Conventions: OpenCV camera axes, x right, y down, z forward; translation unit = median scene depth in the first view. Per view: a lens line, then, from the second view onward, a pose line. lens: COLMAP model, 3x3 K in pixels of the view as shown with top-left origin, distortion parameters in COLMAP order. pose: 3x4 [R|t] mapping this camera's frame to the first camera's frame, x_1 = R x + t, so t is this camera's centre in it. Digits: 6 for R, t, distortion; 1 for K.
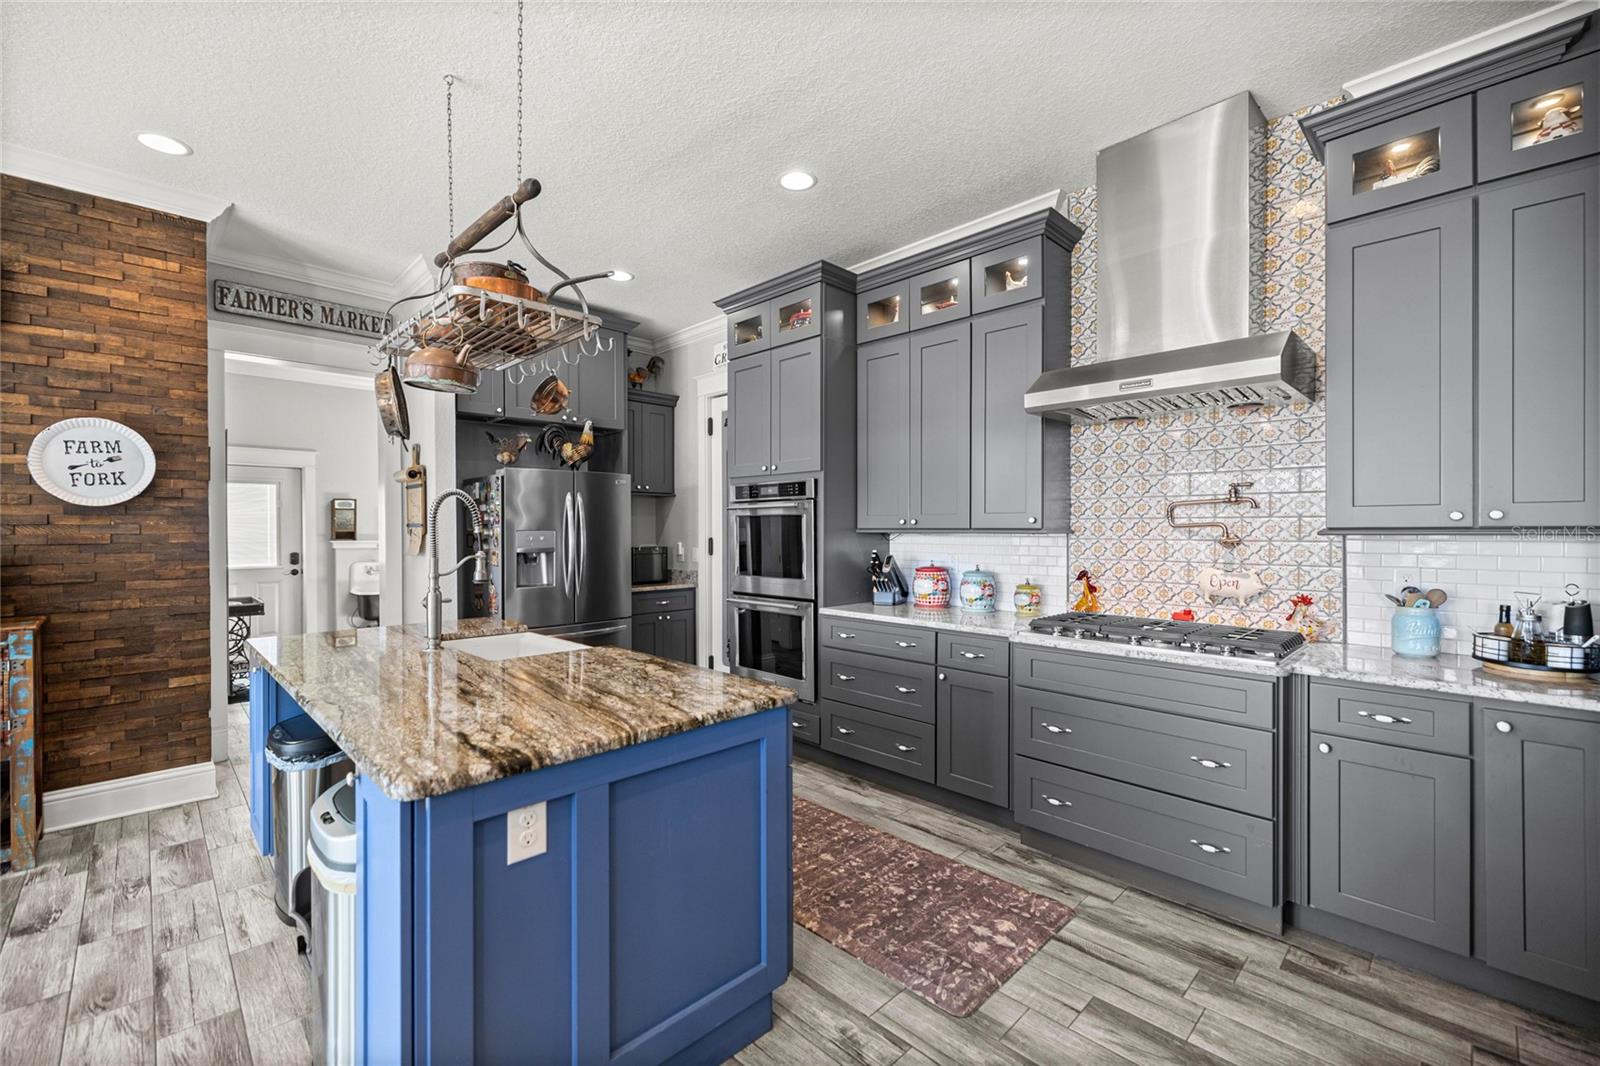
lens RADIAL K [[672.1, 0, 796.8], [0, 672.1, 537.4], [0, 0, 1]] dist [0.001710, -0.000632]
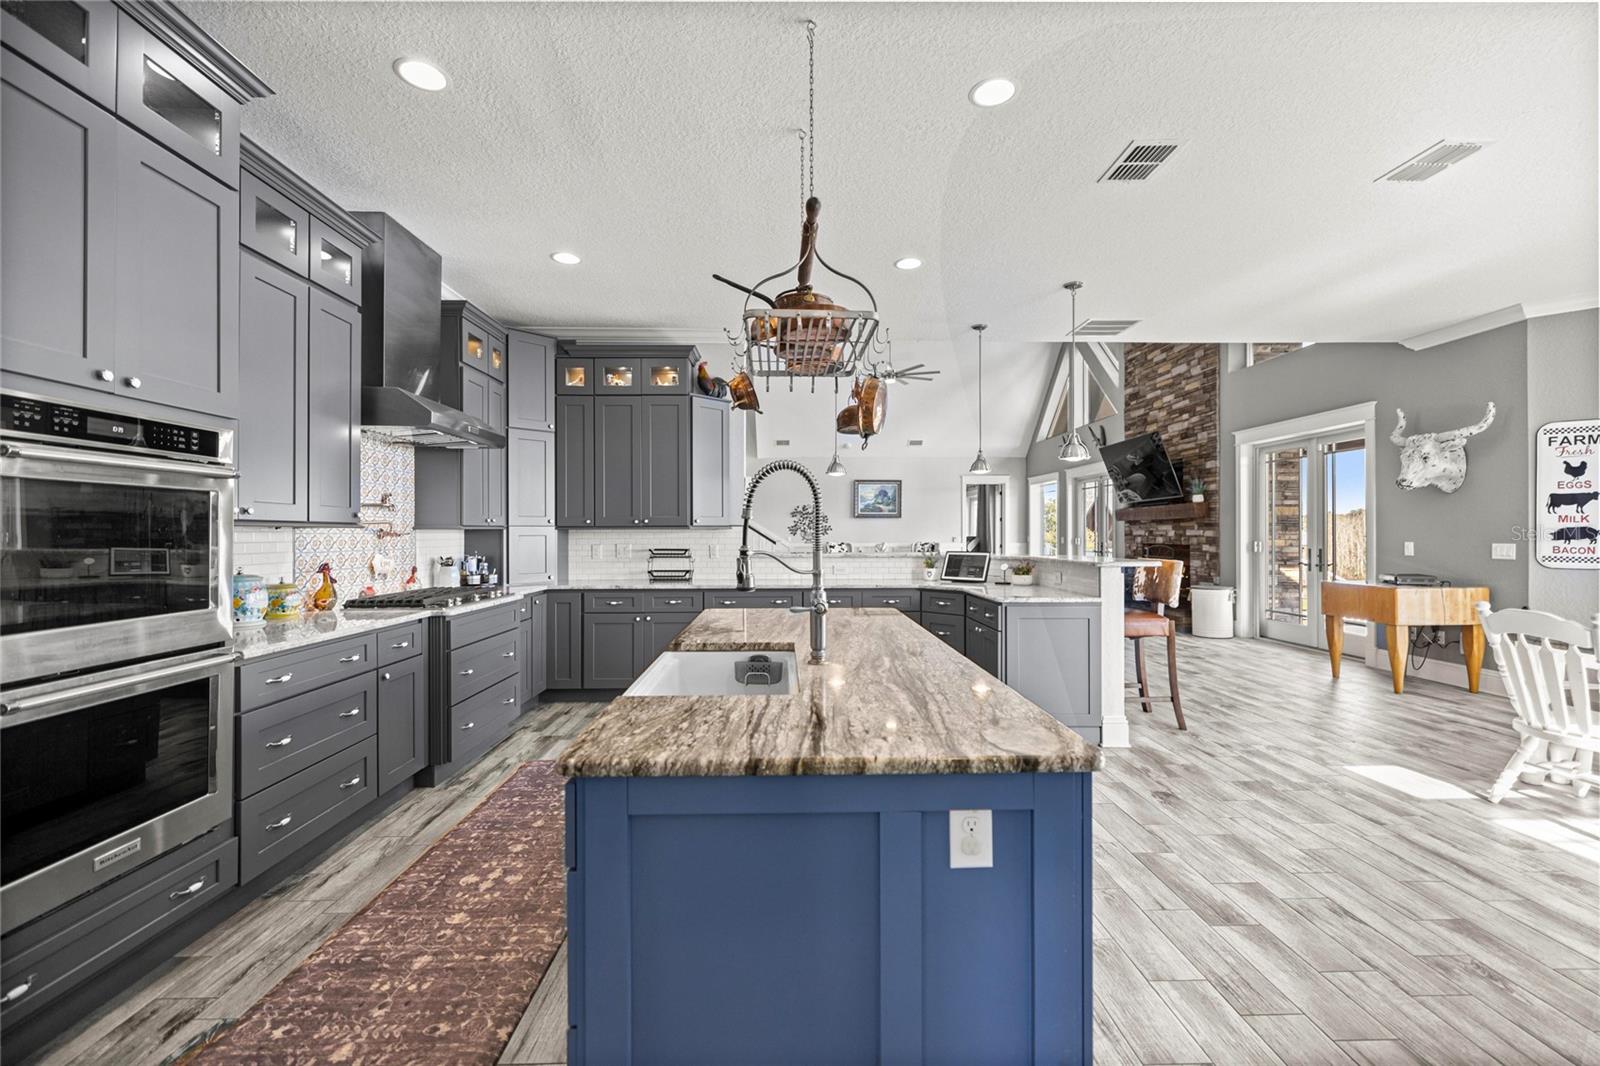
lens RADIAL K [[672.1, 0, 800.3], [0, 672.1, 525.6], [0, 0, 1]] dist [0.001710, -0.000632]
pose [[-0.733819, 0.010932, 0.679257, -1.022484], [0.011435, 0.999928, -0.003739, 0.002879], [-0.679249, 0.005024, -0.733891, 1.527113]]
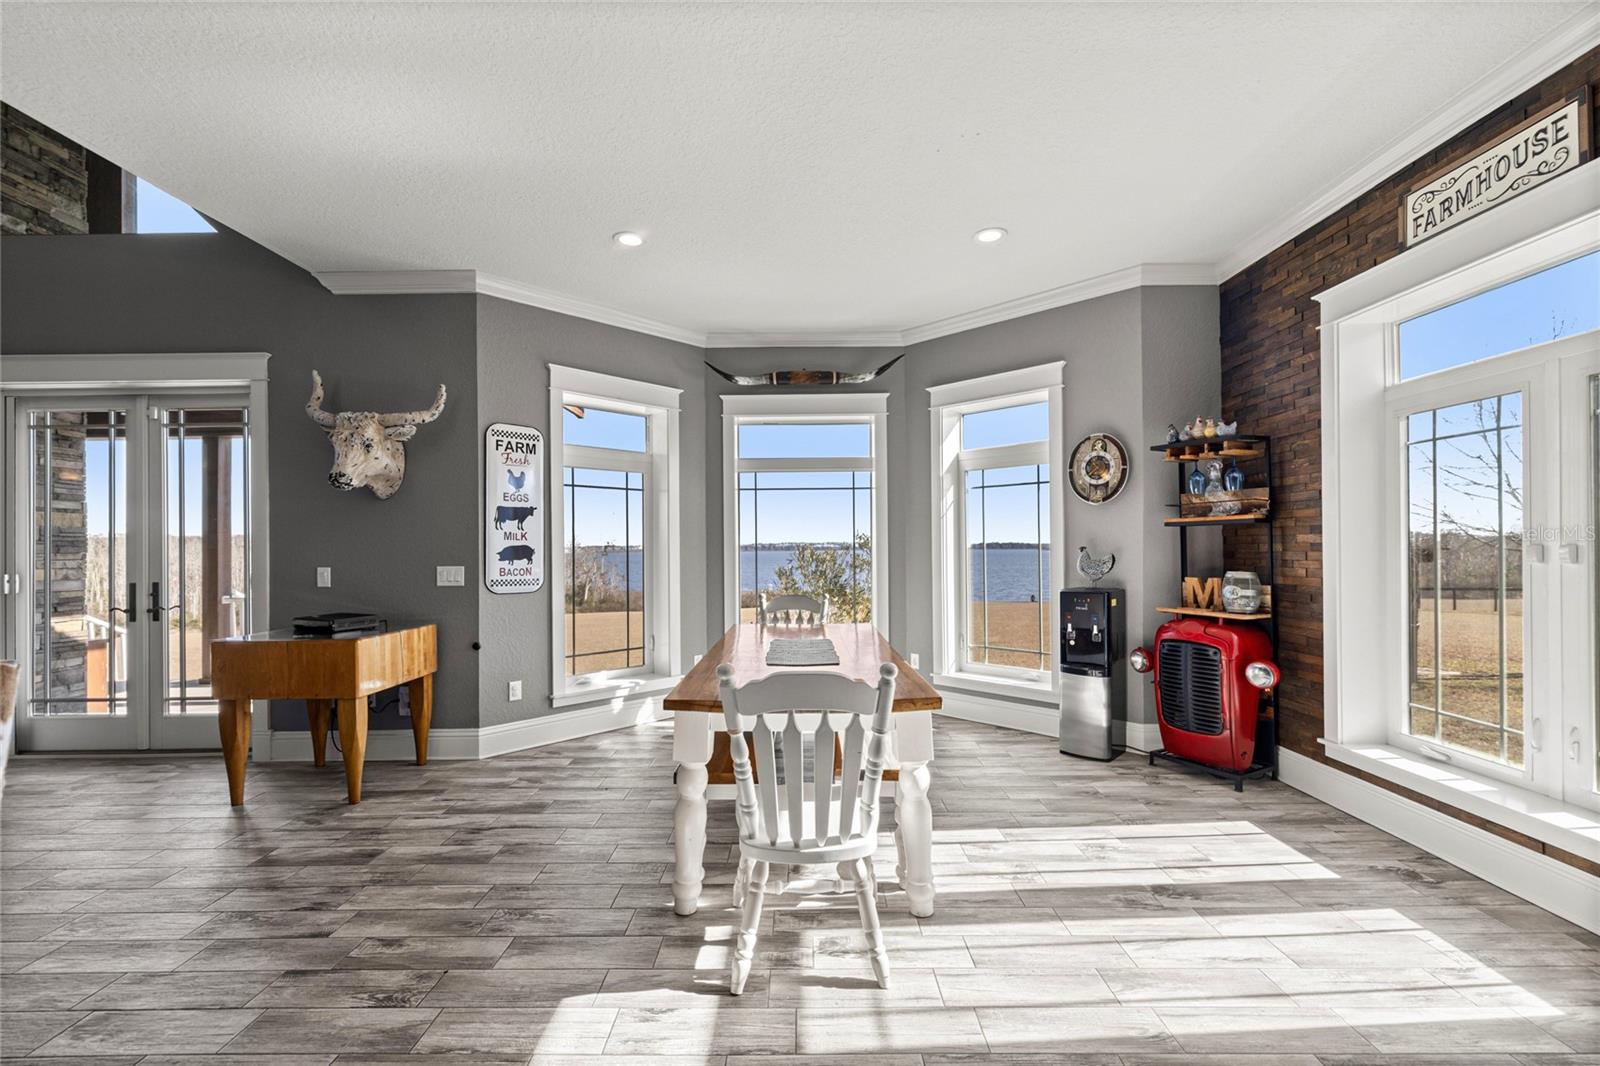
lens RADIAL K [[672.1, 0, 796.7], [0, 672.1, 543.6], [0, 0, 1]] dist [0.001710, -0.000632]
pose [[-0.697995, 0.007607, -0.716063, -0.634505], [0.005414, 0.999971, 0.005346, 0.015225], [0.716083, -0.000145, -0.698016, 0.355846]]
